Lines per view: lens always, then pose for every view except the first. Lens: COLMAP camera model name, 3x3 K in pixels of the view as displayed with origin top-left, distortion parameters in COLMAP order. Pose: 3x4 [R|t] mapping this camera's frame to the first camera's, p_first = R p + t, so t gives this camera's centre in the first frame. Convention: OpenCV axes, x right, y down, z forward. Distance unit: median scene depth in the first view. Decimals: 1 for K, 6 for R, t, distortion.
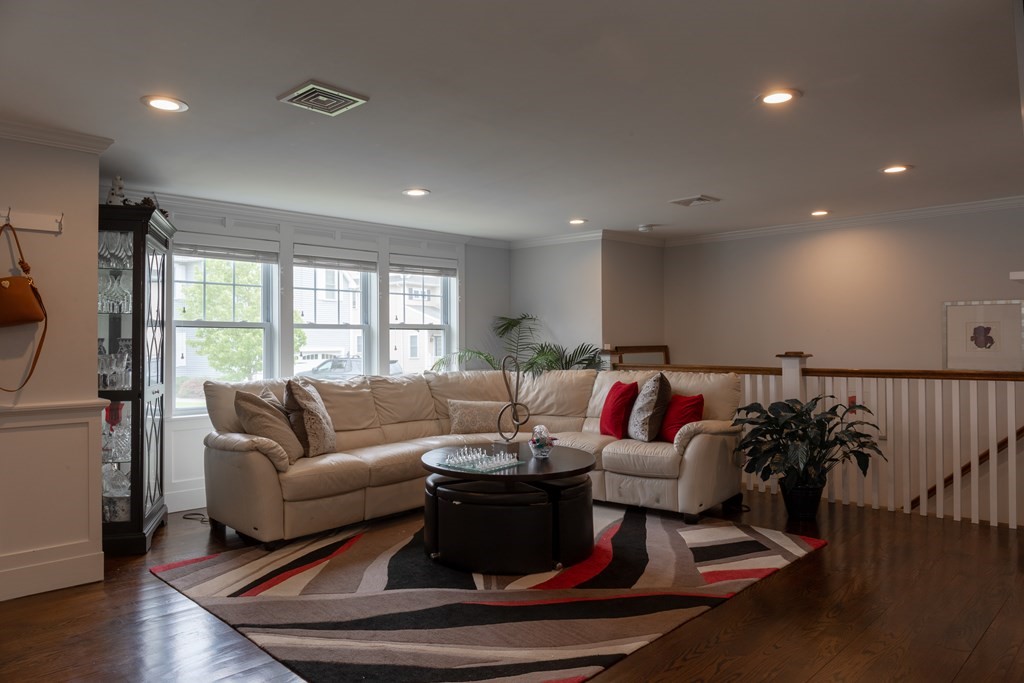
lens RADIAL K [[681.8, 0, 507.2], [0, 681.8, 339.4], [0, 0, 1]] dist [-0.058268, 0.002621]
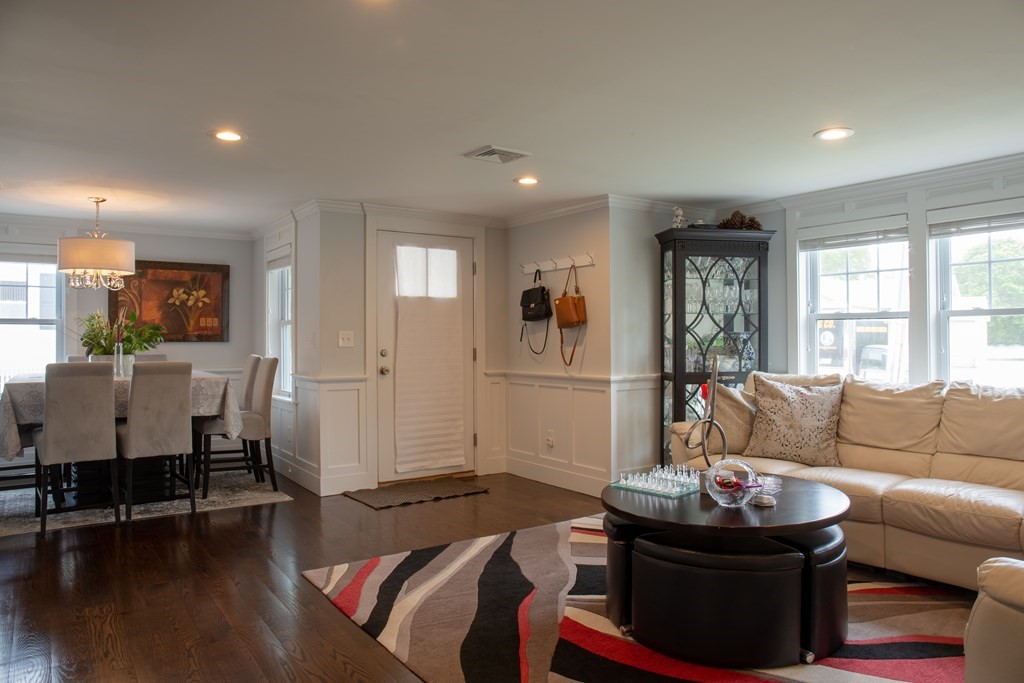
lens RADIAL K [[681.8, 0, 507.2], [0, 681.8, 339.4], [0, 0, 1]] dist [-0.058268, 0.002621]
pose [[-0.182211, 0.008410, -0.983224, 0.761851], [0.011711, 0.999911, 0.006382, -0.001136], [0.983190, -0.010351, -0.182293, 0.910523]]
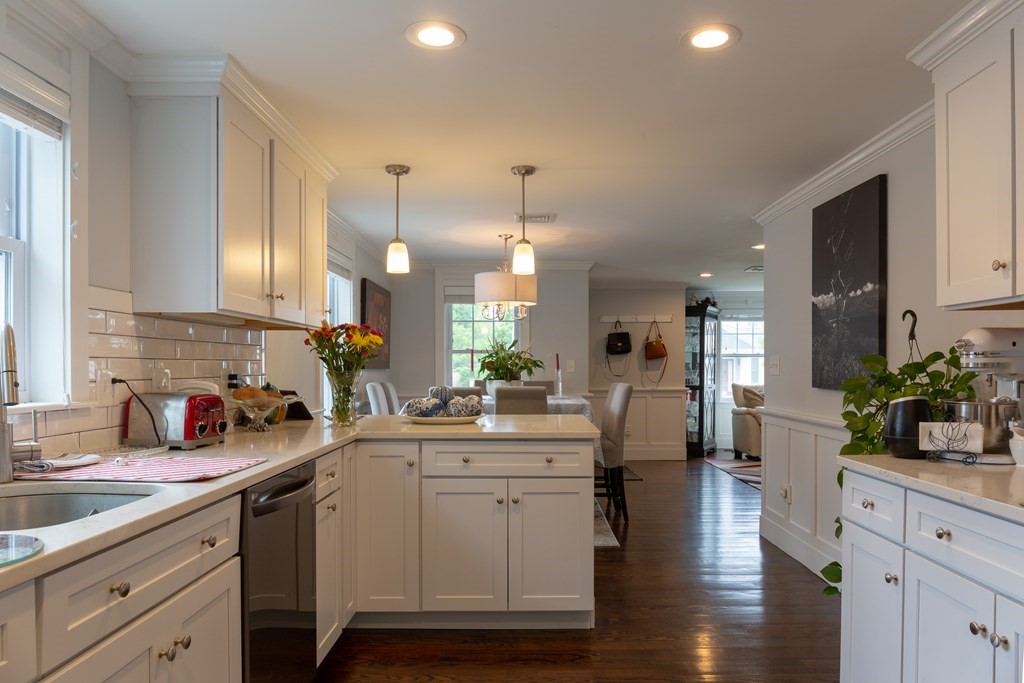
lens RADIAL K [[681.8, 0, 507.2], [0, 681.8, 339.4], [0, 0, 1]] dist [-0.058268, 0.002621]
pose [[0.679244, -0.016107, -0.733736, 0.697554], [-0.005017, 0.999634, -0.026588, -0.017237], [0.733895, 0.021741, 0.678915, -1.061287]]
